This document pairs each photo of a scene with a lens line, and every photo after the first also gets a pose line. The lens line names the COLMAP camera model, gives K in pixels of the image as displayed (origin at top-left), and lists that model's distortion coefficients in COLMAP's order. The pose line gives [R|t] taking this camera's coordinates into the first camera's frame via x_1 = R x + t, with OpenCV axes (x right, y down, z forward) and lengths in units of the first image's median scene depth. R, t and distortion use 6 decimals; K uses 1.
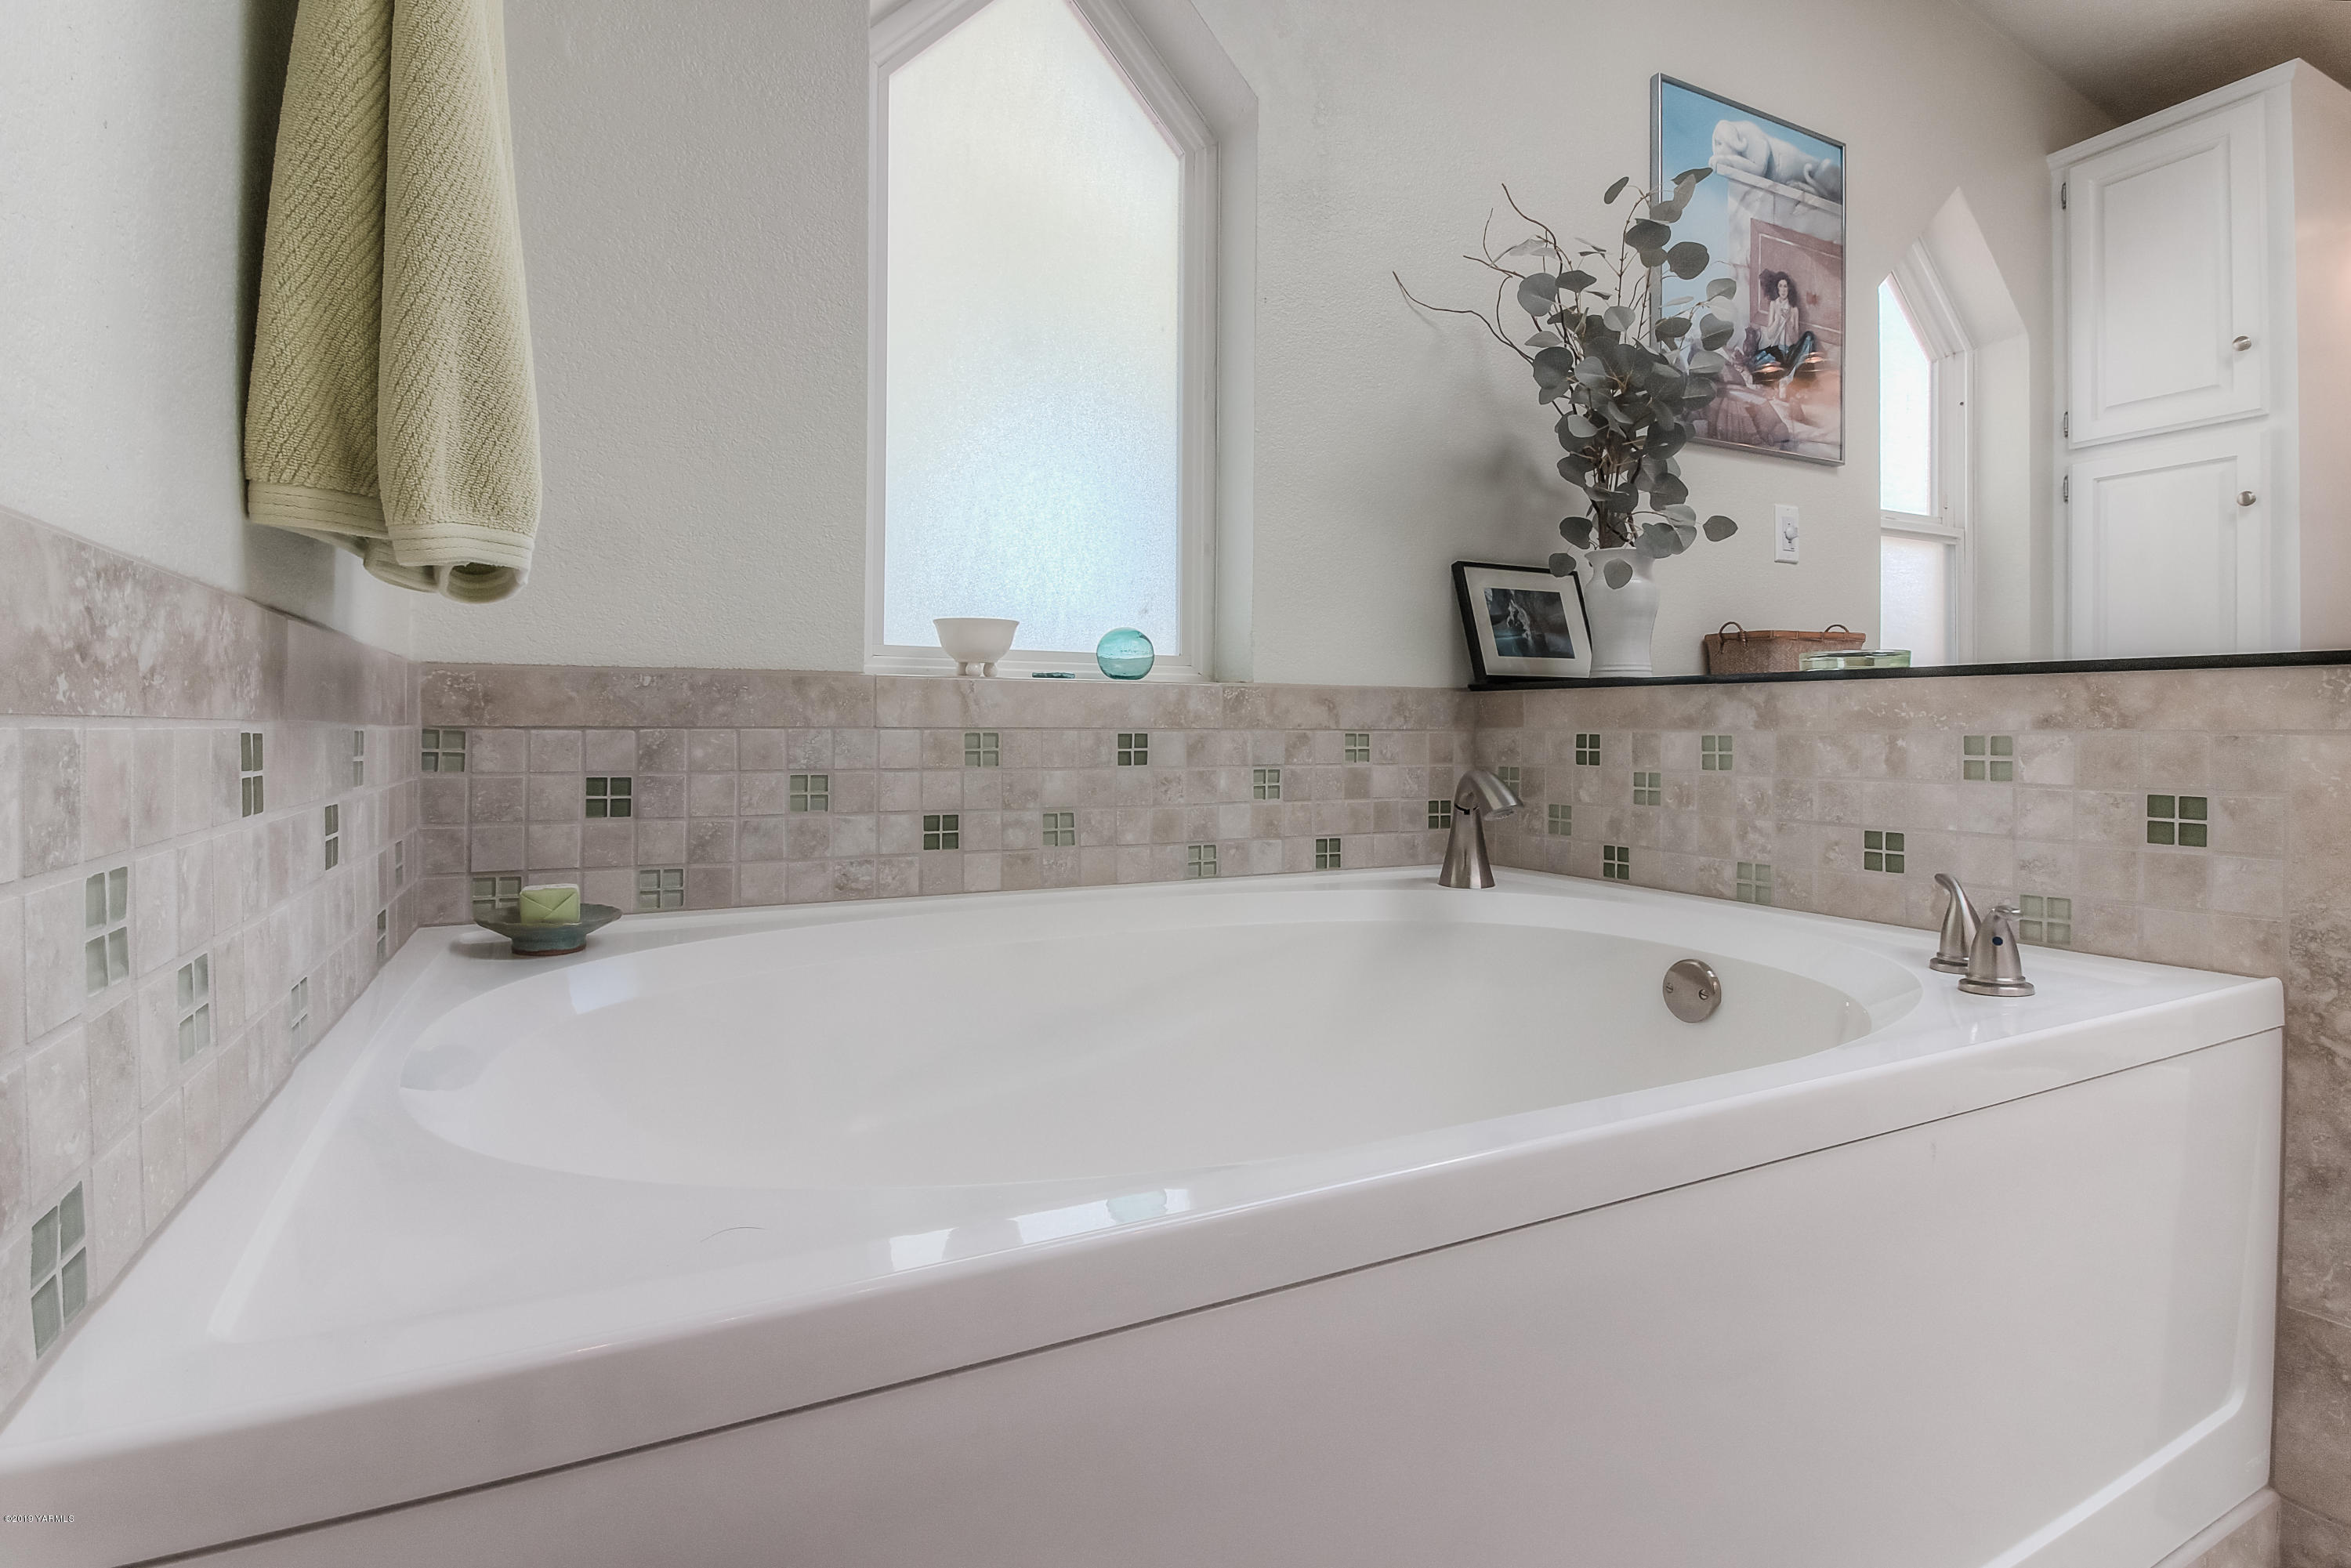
lens RADIAL K [[1164.3, 0, 1117.4], [0, 1164.3, 732.3], [0, 0, 1]] dist [0.000453, -0.012112]
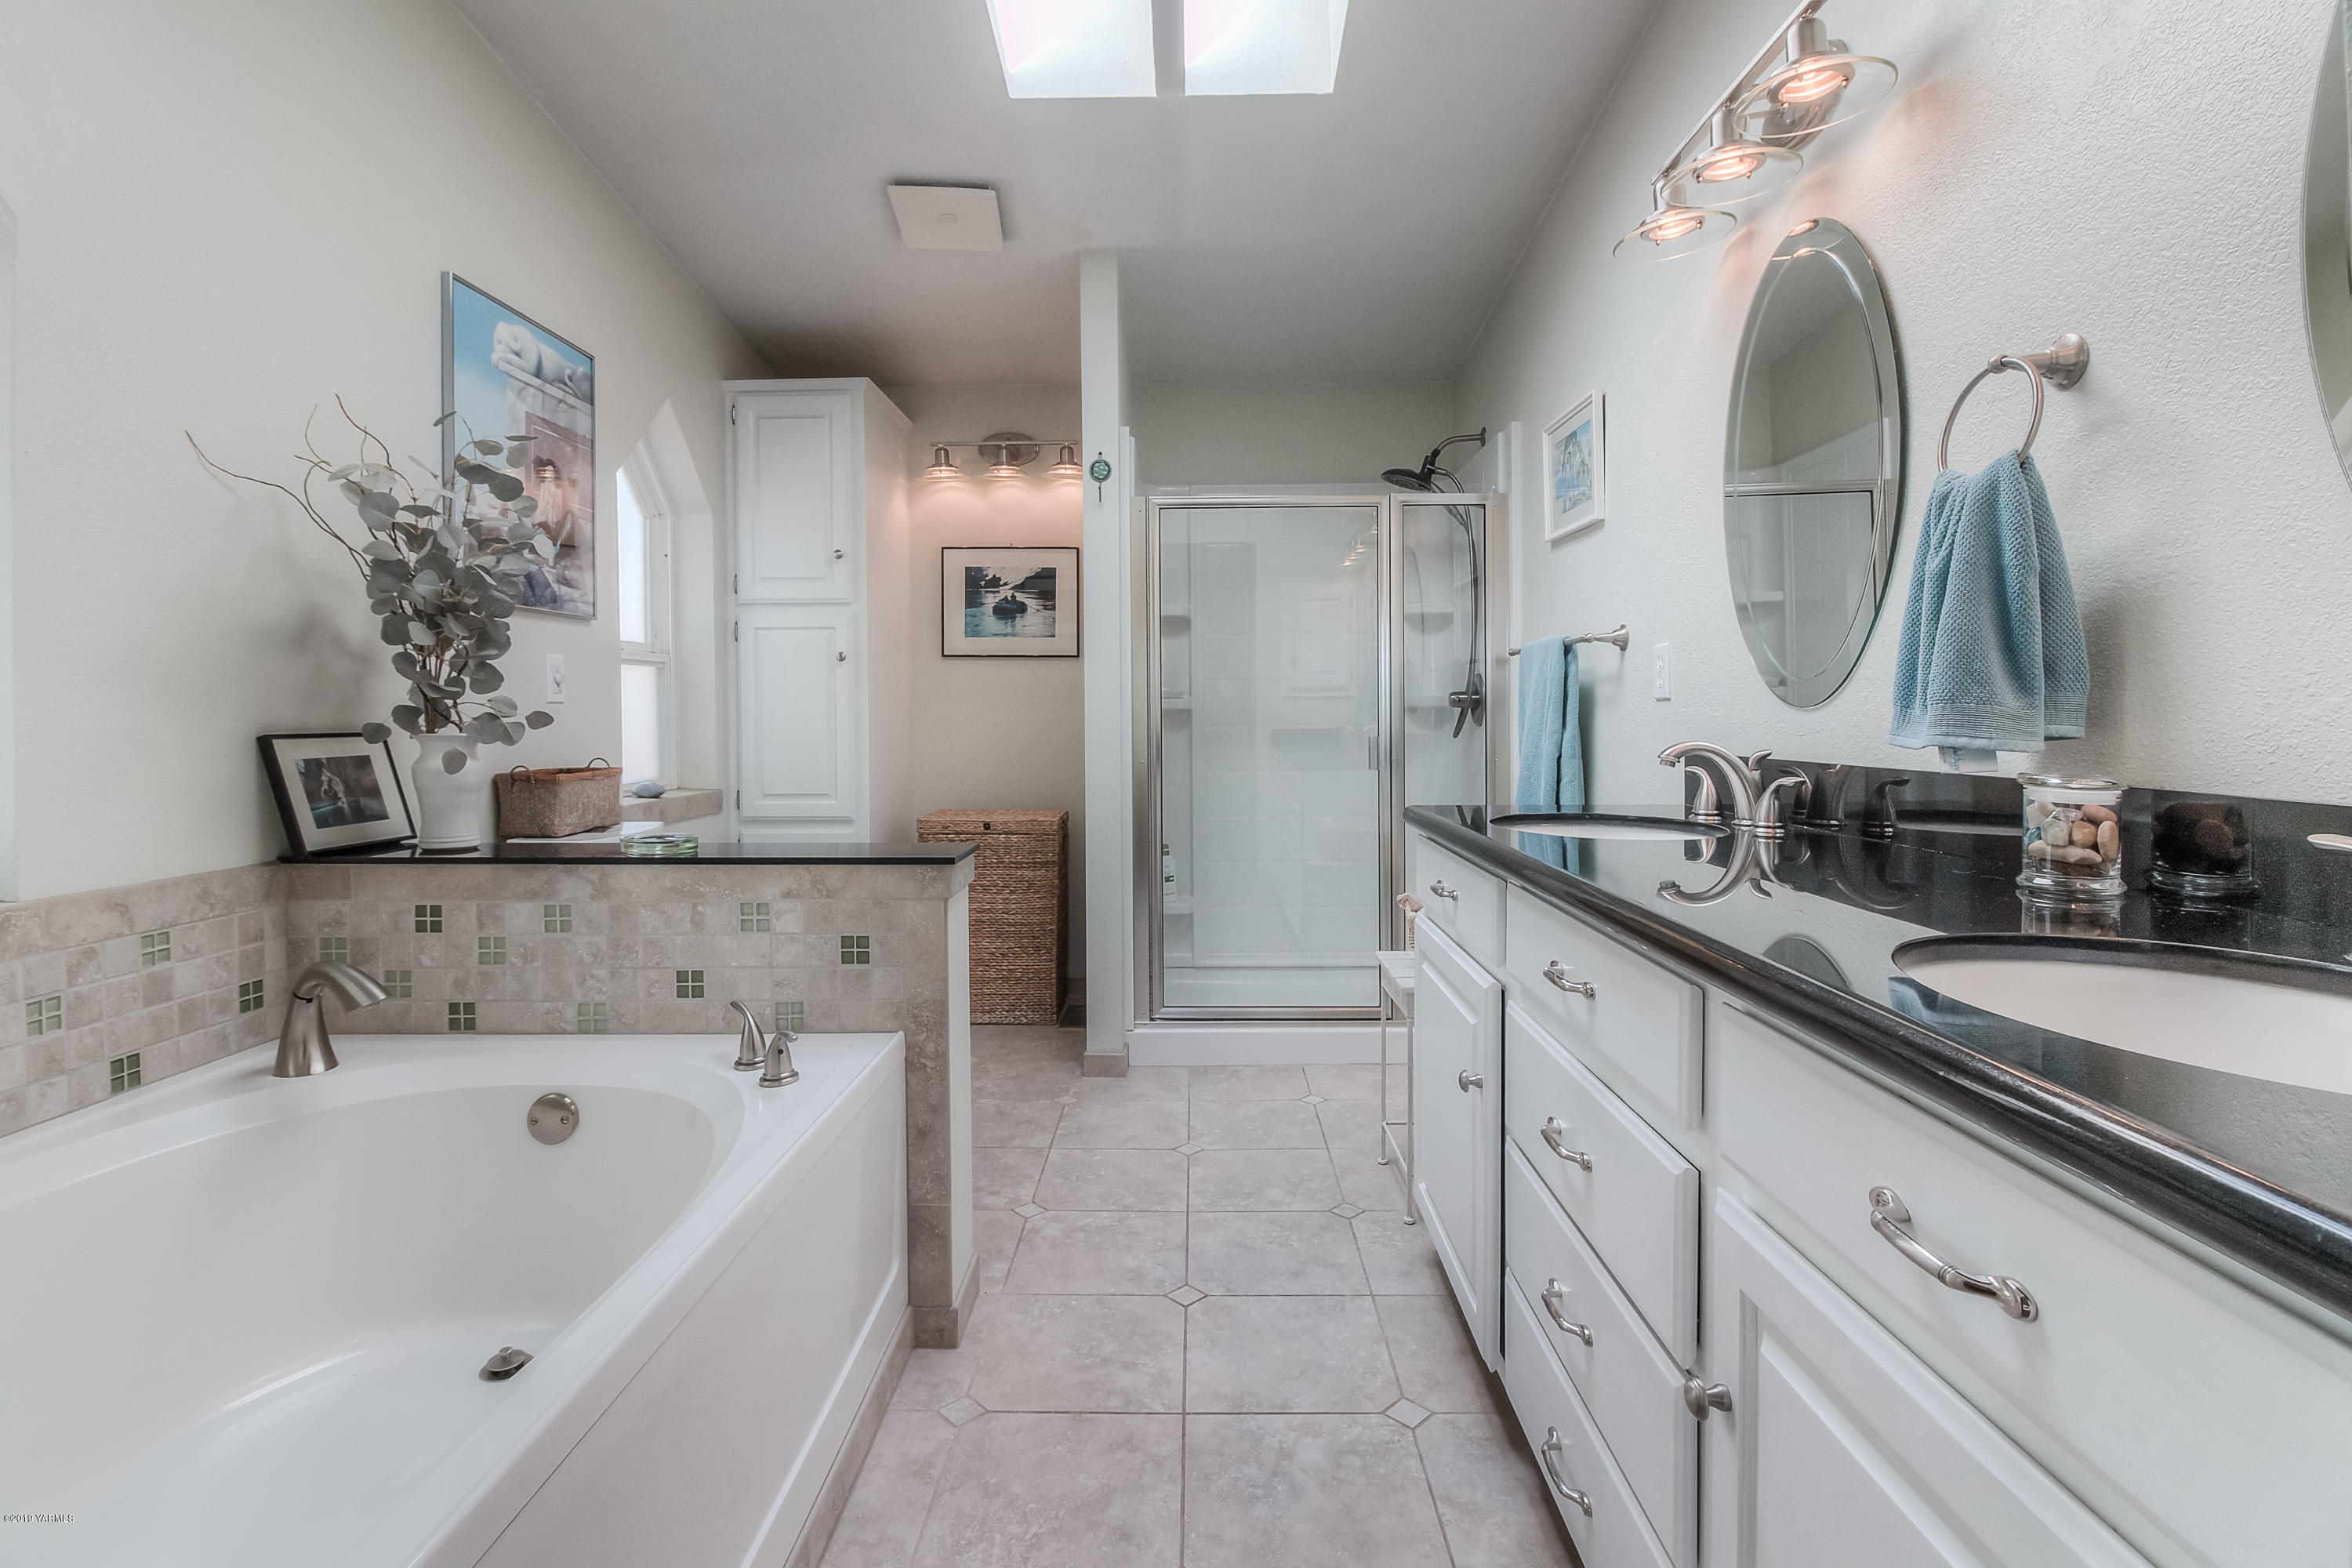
lens RADIAL K [[1131.8, 0, 1221.4], [0, 1131.8, 730.7], [0, 0, 1]] dist [0.001201, -0.013109]
pose [[0.426039, -0.016939, 0.904546, -0.245640], [0.011601, 0.999845, 0.013260, -0.169814], [-0.904630, 0.004844, 0.426170, -0.147655]]
